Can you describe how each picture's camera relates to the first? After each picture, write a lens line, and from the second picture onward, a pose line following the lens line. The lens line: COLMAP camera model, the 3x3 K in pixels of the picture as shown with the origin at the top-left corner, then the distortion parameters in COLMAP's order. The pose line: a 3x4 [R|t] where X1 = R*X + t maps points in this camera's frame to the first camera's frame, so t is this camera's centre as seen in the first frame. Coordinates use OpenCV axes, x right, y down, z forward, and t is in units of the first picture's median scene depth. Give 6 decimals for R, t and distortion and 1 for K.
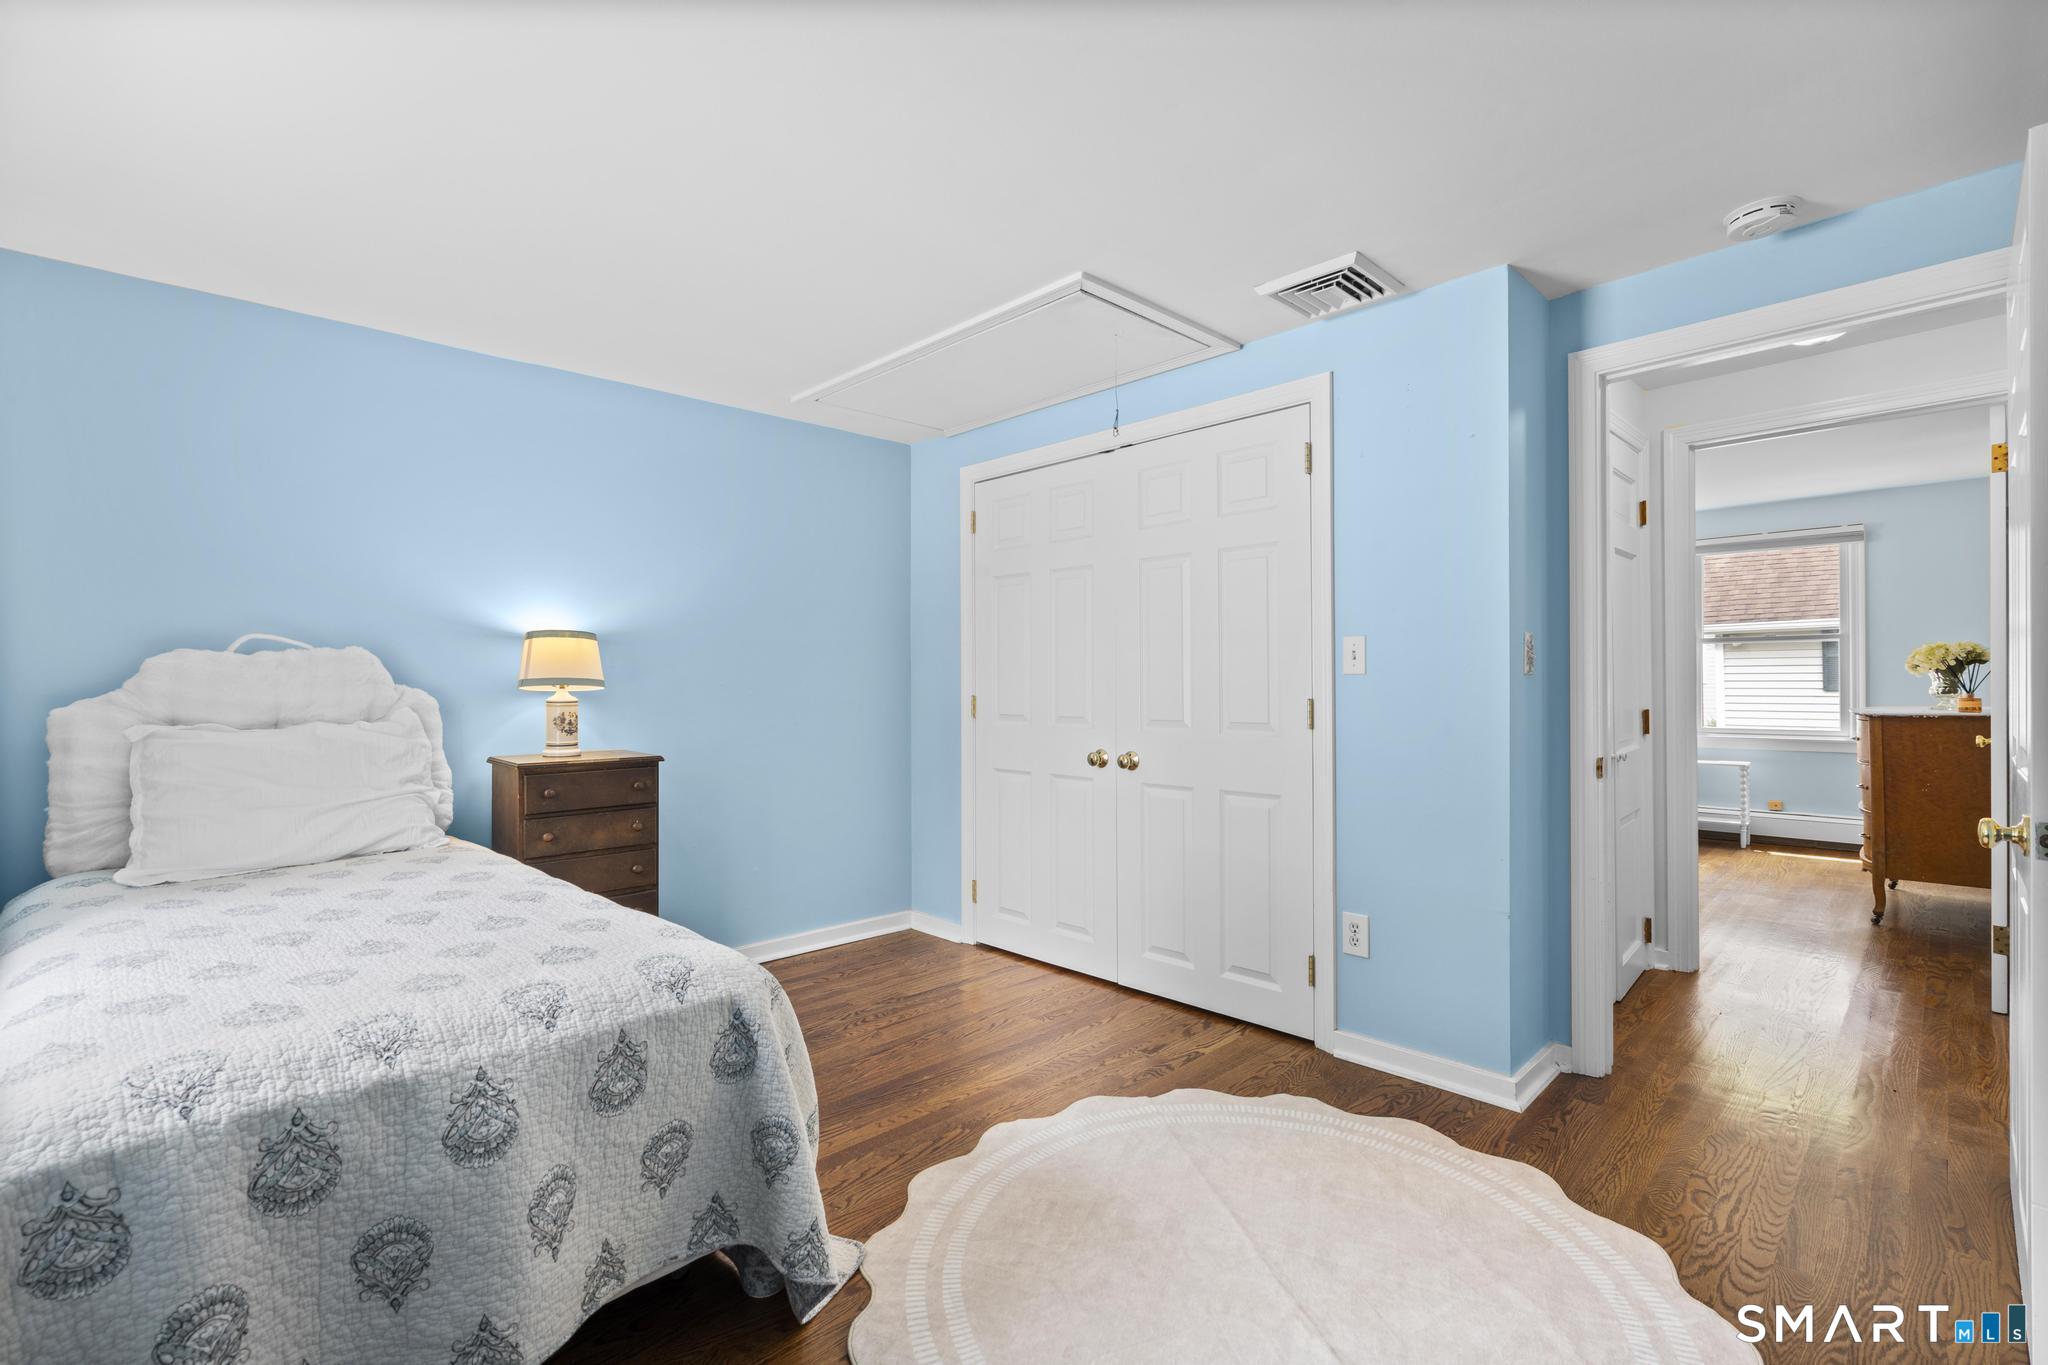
lens RADIAL K [[916.9, 0, 1021.6], [0, 916.9, 678.3], [0, 0, 1]] dist [-0.003533, 0.000736]
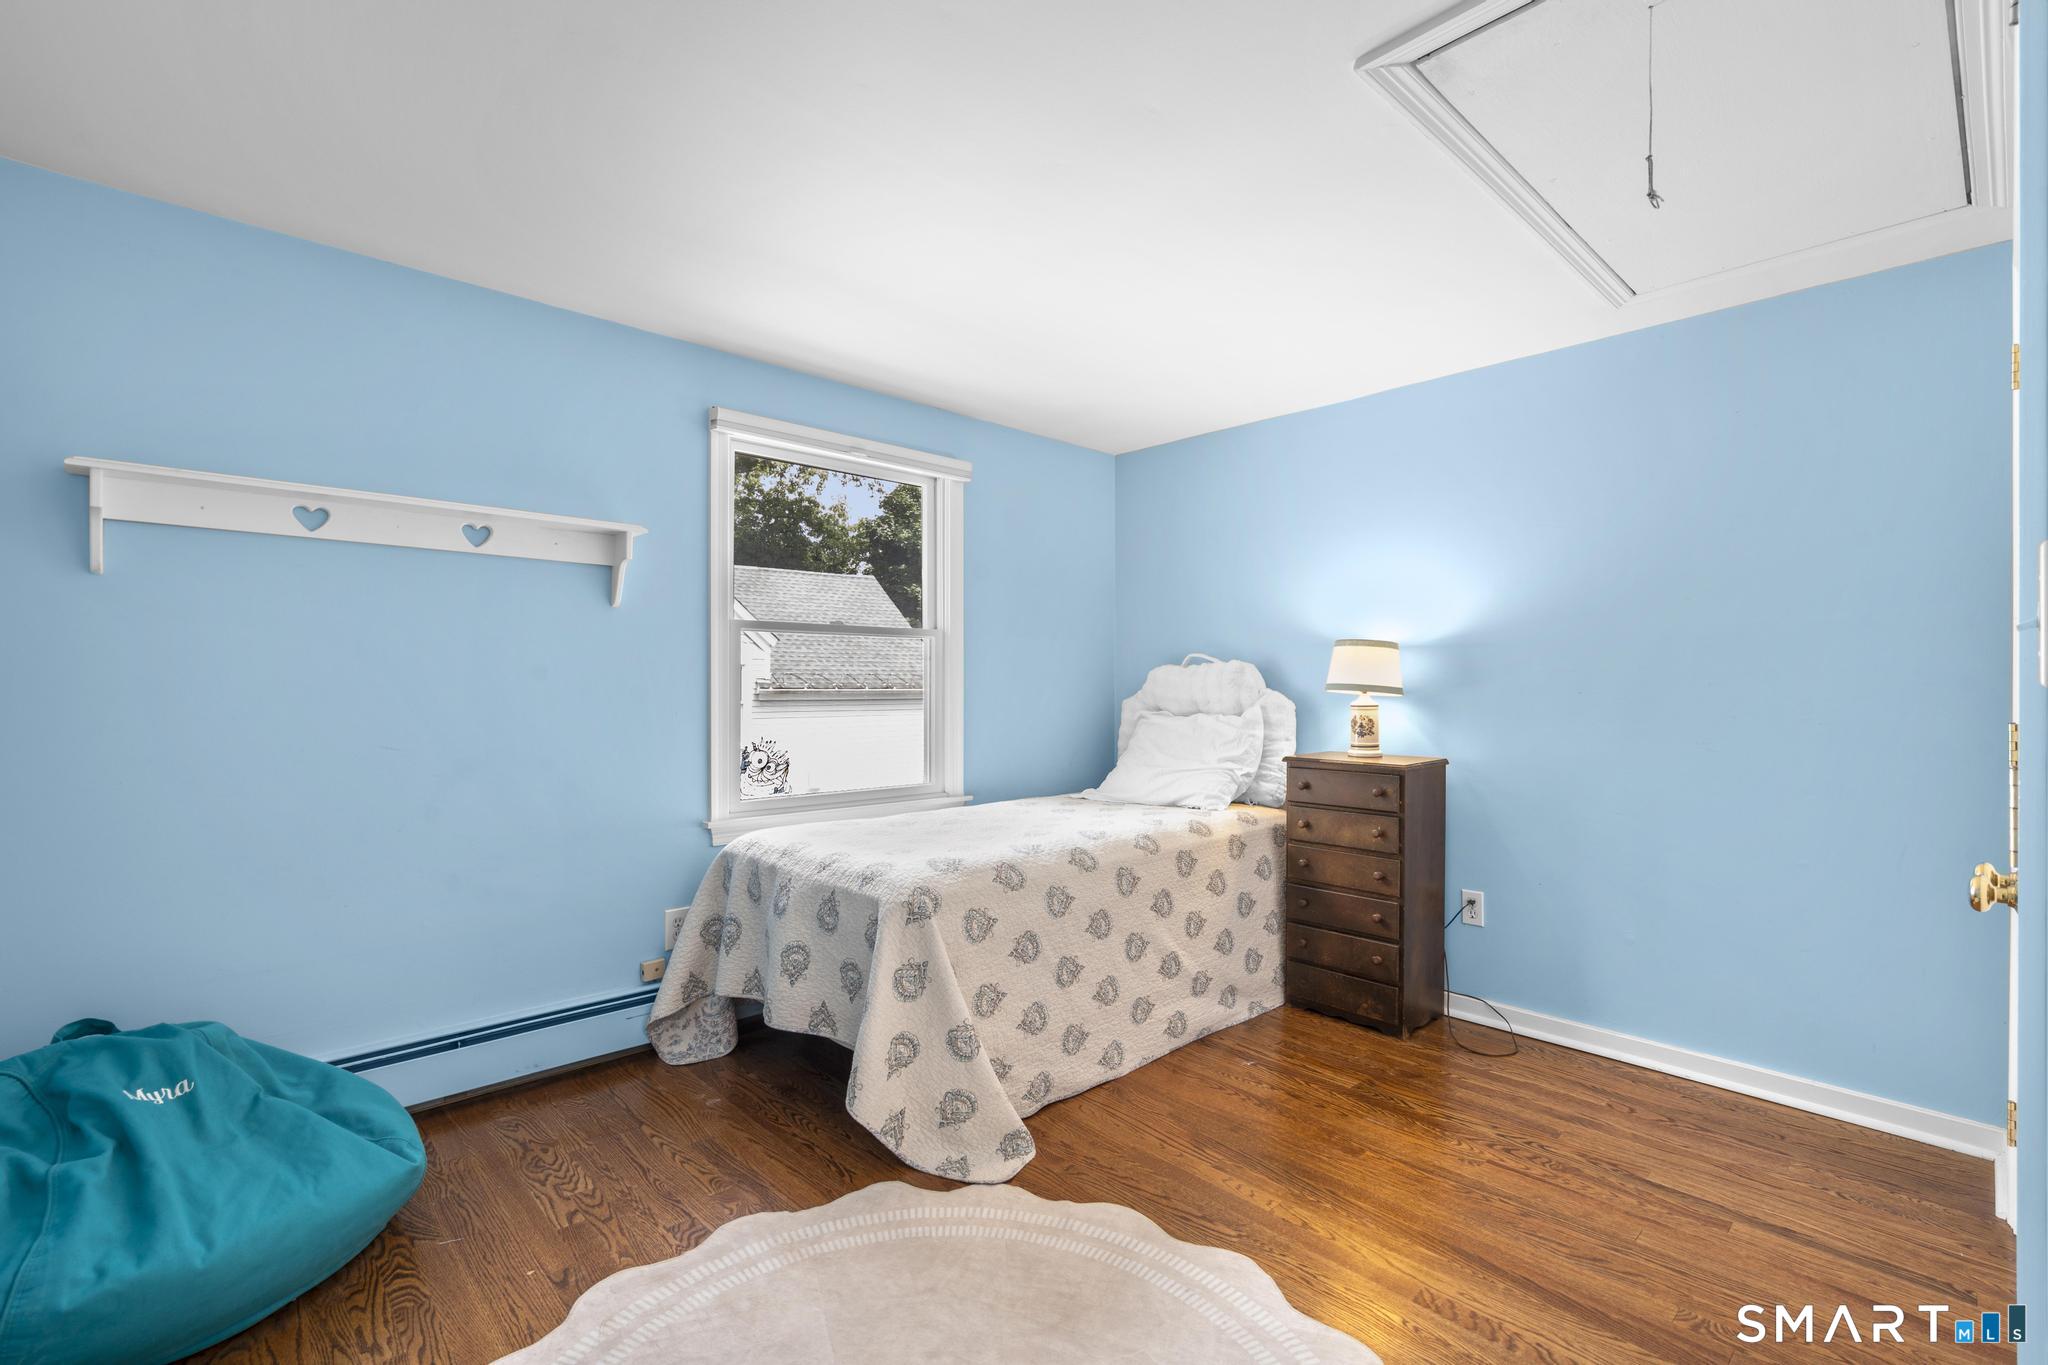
lens RADIAL K [[916.9, 0, 1021.3], [0, 916.9, 684.6], [0, 0, 1]] dist [-0.003533, 0.000736]
pose [[-0.029673, 0.005923, -0.999542, 0.679399], [0.000945, 0.999982, 0.005897, -0.006886], [0.999559, -0.000769, -0.029678, 0.743882]]
